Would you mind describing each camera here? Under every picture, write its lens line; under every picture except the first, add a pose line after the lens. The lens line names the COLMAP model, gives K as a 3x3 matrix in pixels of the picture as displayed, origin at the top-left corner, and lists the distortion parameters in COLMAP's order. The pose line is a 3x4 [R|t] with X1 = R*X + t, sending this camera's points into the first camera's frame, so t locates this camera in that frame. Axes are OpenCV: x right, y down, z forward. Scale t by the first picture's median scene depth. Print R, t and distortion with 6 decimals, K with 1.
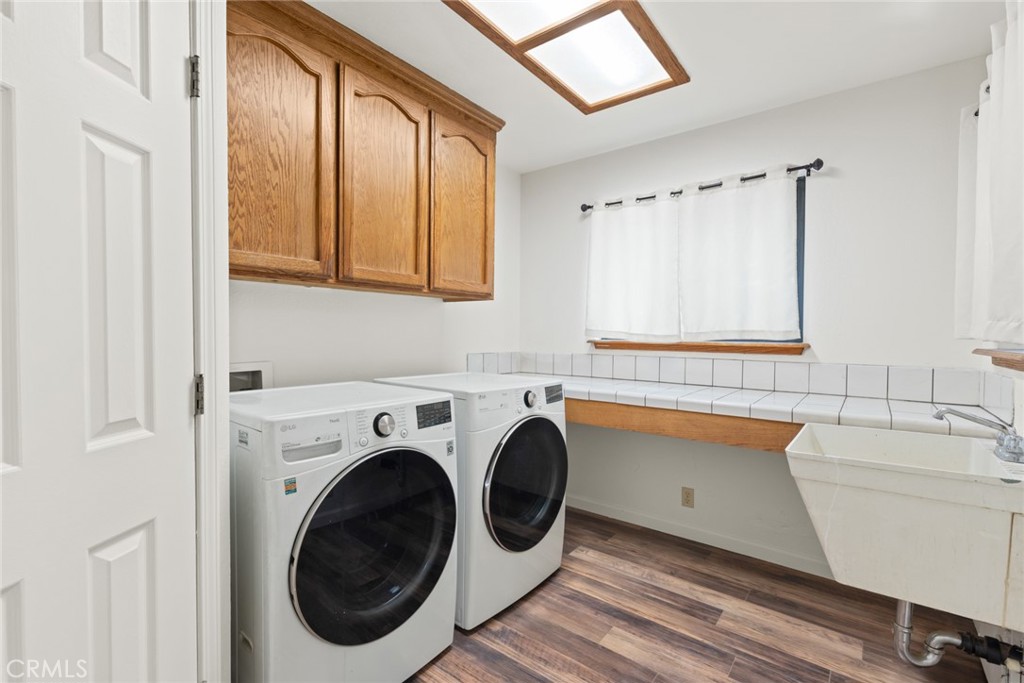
lens RADIAL K [[464.8, 0, 516.2], [0, 464.8, 328.8], [0, 0, 1]] dist [0.012542, -0.000873]
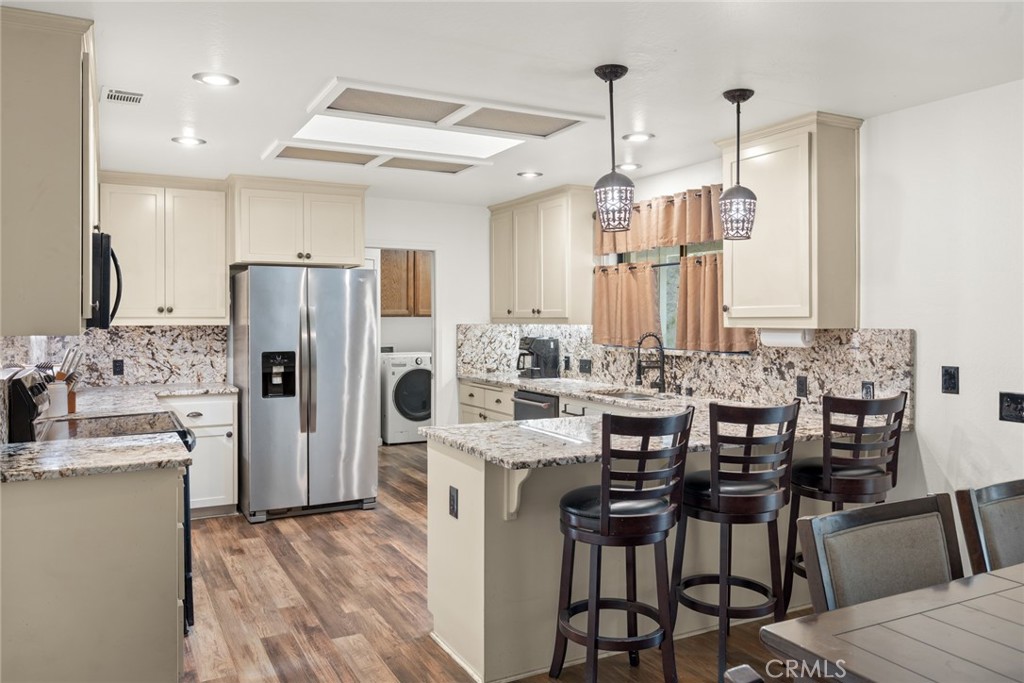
lens RADIAL K [[760.9, 0, 513.4], [0, 760.9, 315.1], [0, 0, 1]] dist [-0.004370, -0.002272]
pose [[0.908876, -0.000310, -0.417067, 2.306473], [0.001833, 0.999993, 0.003251, -0.129966], [0.417063, -0.003719, 0.908870, -3.267907]]
